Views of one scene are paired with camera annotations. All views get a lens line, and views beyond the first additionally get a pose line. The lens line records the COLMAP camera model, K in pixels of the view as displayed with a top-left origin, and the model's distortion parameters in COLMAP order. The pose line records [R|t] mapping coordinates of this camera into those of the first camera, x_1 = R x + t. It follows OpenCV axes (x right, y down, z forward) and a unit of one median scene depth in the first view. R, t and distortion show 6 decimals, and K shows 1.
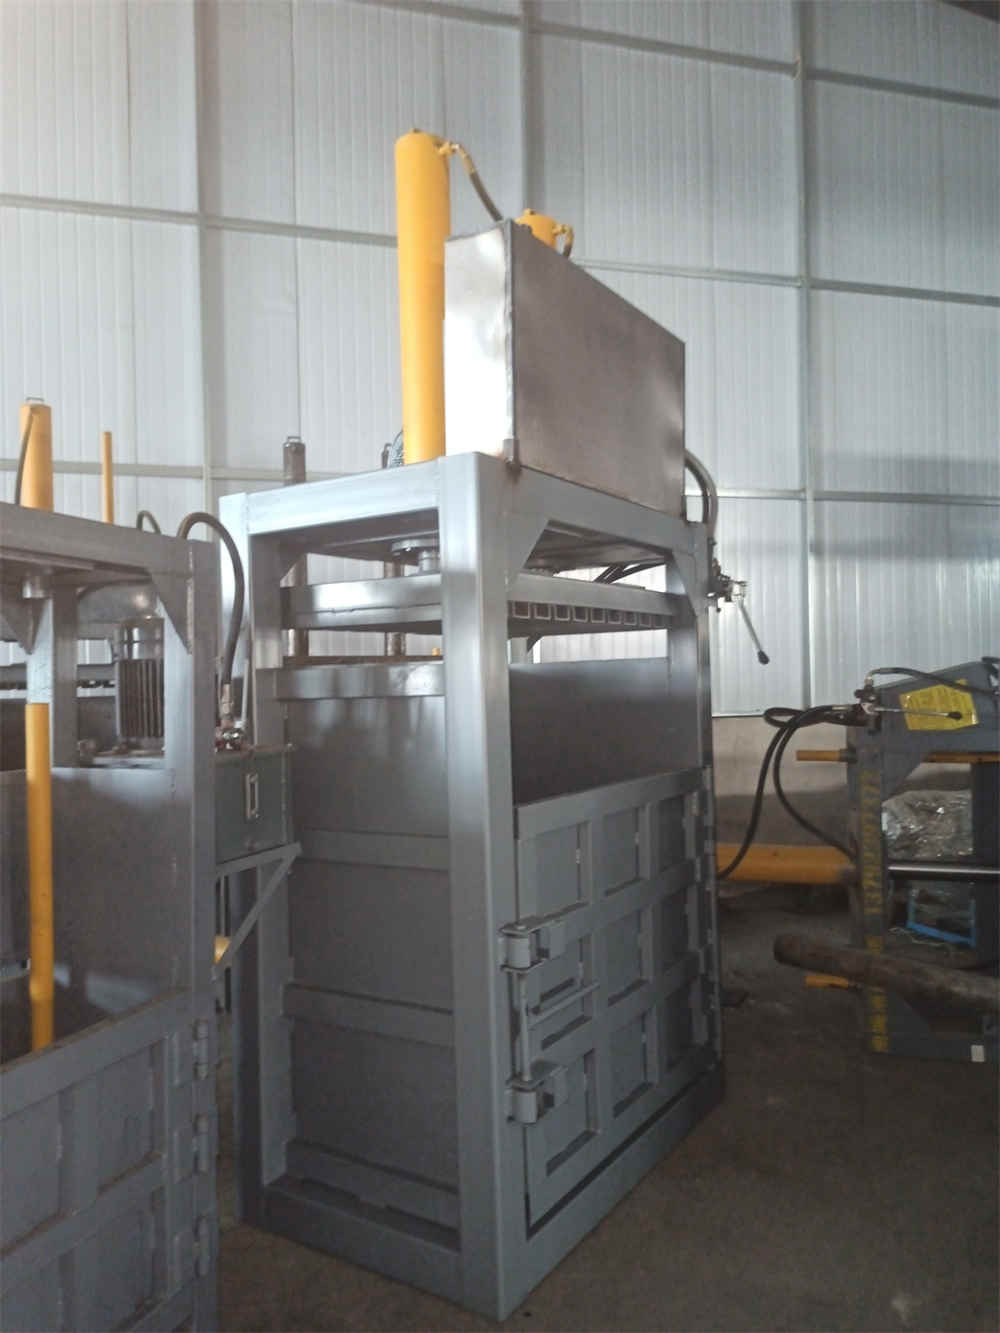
lens RADIAL K [[981.5, 0, 500.0], [0, 981.5, 666.5], [0, 0, 1]] dist [0.051521, -0.038286]
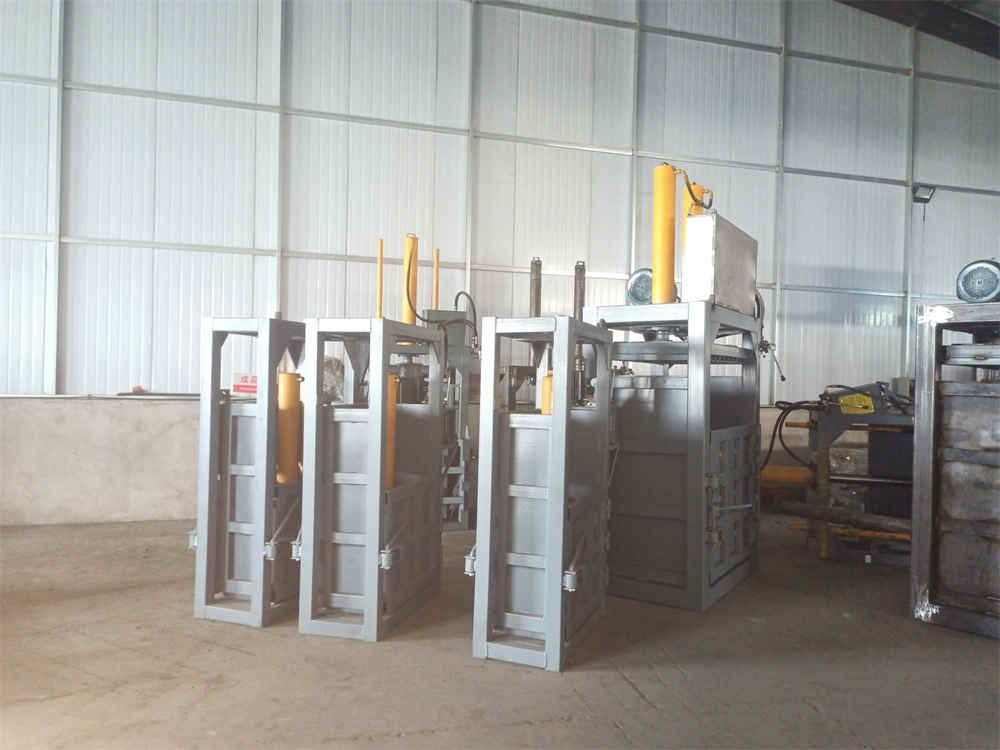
lens RADIAL K [[747.8, 0, 500.0], [0, 747.8, 375.0], [0, 0, 1]] dist [0.039265, -0.001255]
pose [[0.999008, 0.041214, 0.016867, -0.377002], [-0.041330, 0.999124, 0.006558, -0.000933], [-0.016582, -0.007249, 0.999836, -0.657840]]
